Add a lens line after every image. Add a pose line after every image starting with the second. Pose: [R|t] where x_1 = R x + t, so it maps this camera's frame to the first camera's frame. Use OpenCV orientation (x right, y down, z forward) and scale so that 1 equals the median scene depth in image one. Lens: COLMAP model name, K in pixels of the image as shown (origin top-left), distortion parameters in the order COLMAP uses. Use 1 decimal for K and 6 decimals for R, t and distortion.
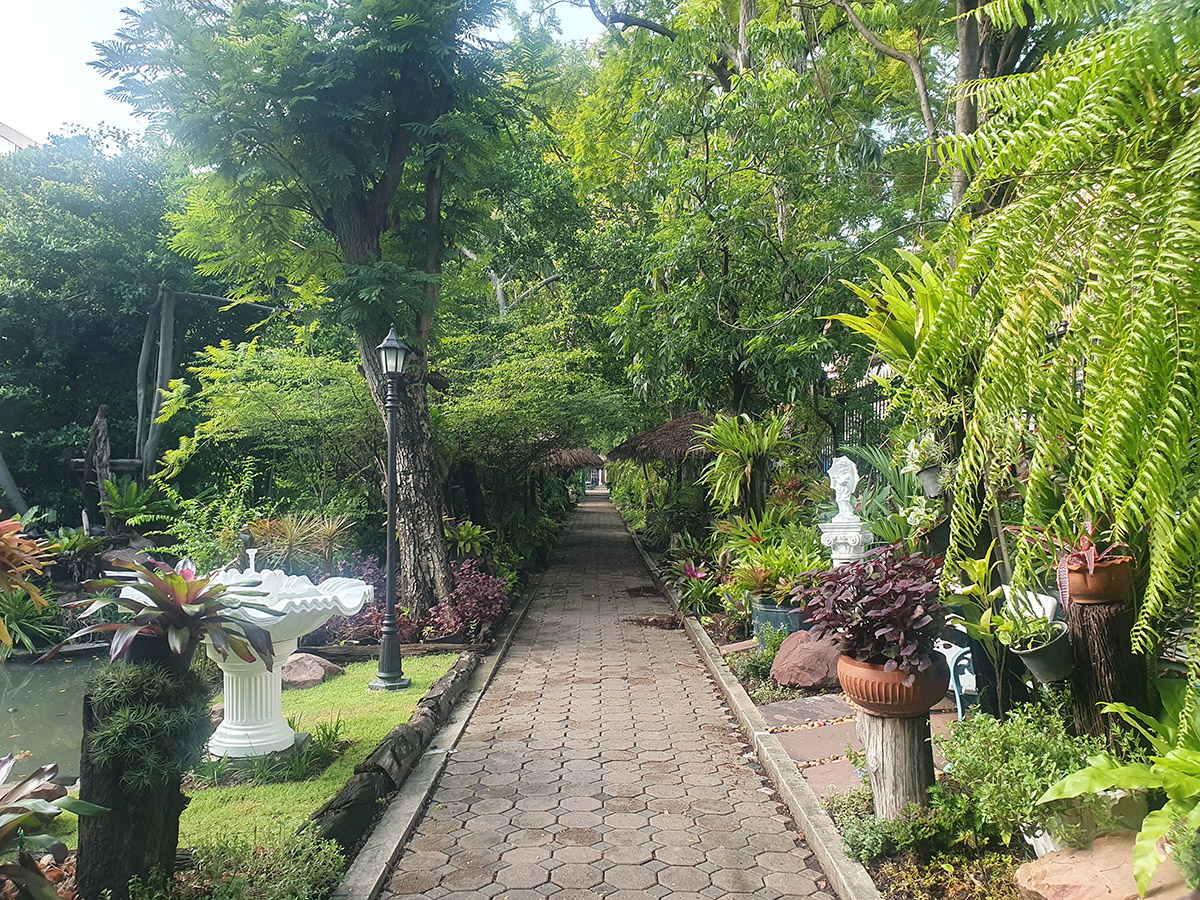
lens RADIAL K [[909.3, 0, 600.3], [0, 909.3, 451.7], [0, 0, 1]] dist [0.000495, 0.000071]
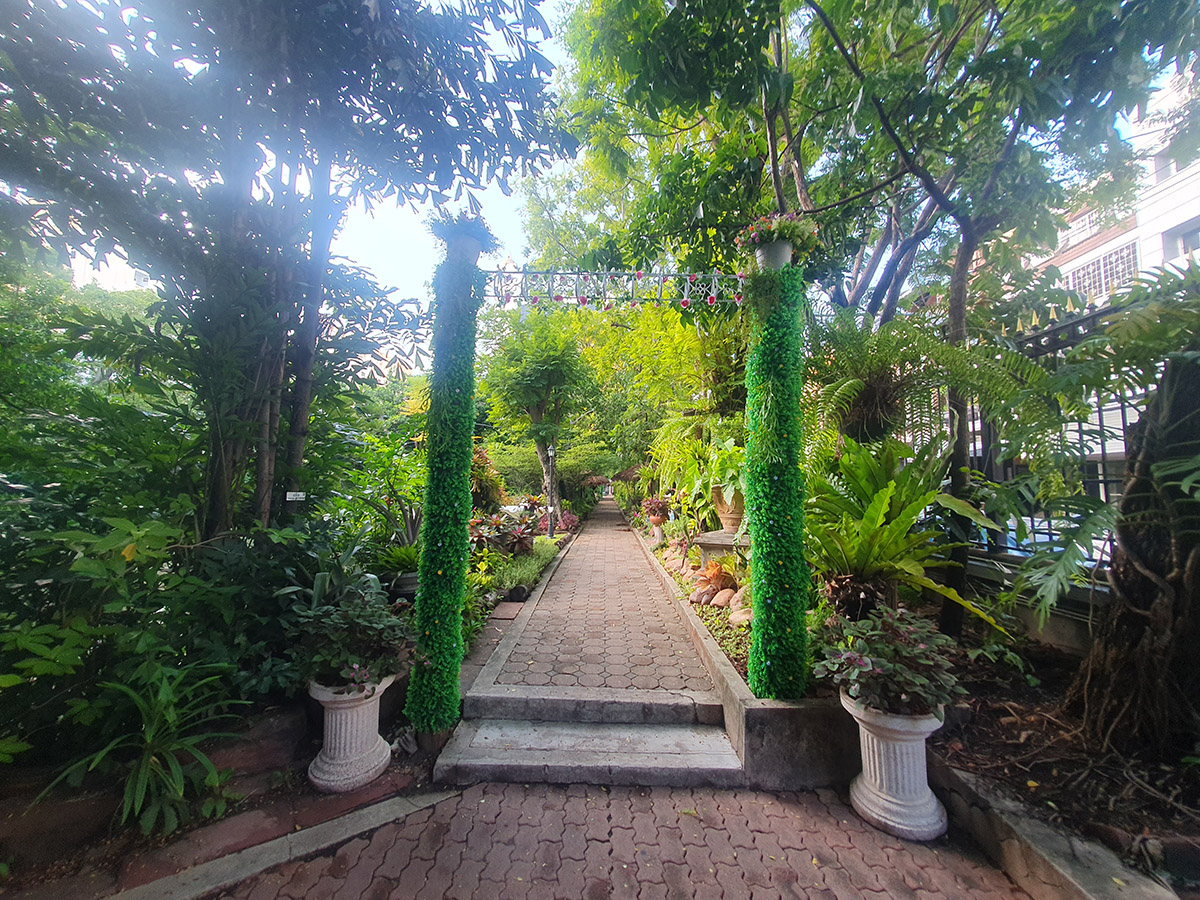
lens RADIAL K [[481.5, 0, 601.3], [0, 481.5, 445.8], [0, 0, 1]] dist [0.000024, 0.000000]
pose [[0.999807, 0.001755, -0.019543, 0.011959], [-0.003054, 0.997773, -0.066638, 0.003441], [0.019382, 0.066685, 0.997586, -0.633360]]
